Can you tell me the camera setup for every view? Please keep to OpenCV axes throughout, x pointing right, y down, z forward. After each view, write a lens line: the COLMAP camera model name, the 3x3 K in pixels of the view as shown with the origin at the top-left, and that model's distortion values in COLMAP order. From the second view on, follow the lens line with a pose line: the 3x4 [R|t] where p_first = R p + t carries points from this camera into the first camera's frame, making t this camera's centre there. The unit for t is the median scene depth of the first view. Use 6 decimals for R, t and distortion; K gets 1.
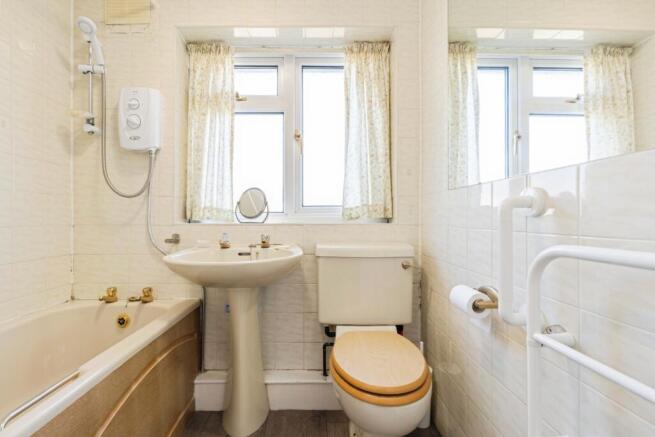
lens RADIAL K [[293.4, 0, 324.6], [0, 293.4, 215.8], [0, 0, 1]] dist [-0.002447, 0.000756]
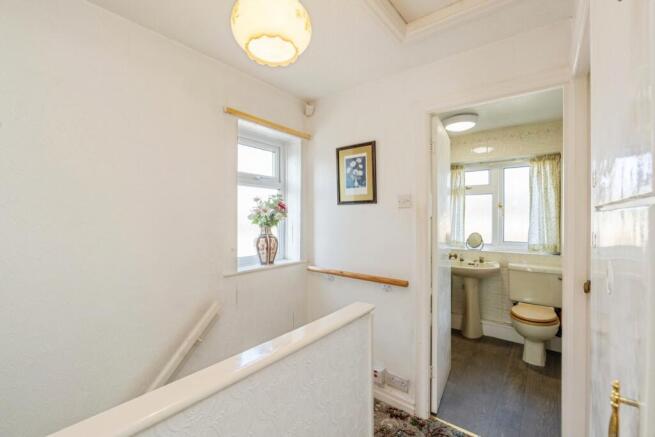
lens RADIAL K [[293.4, 0, 316.4], [0, 293.4, 221.5], [0, 0, 1]] dist [-0.002447, 0.000756]
pose [[0.757965, 0.007656, -0.652250, 0.265191], [-0.002545, 0.999958, 0.008781, -0.193694], [0.652290, -0.004996, 0.757953, -1.339539]]
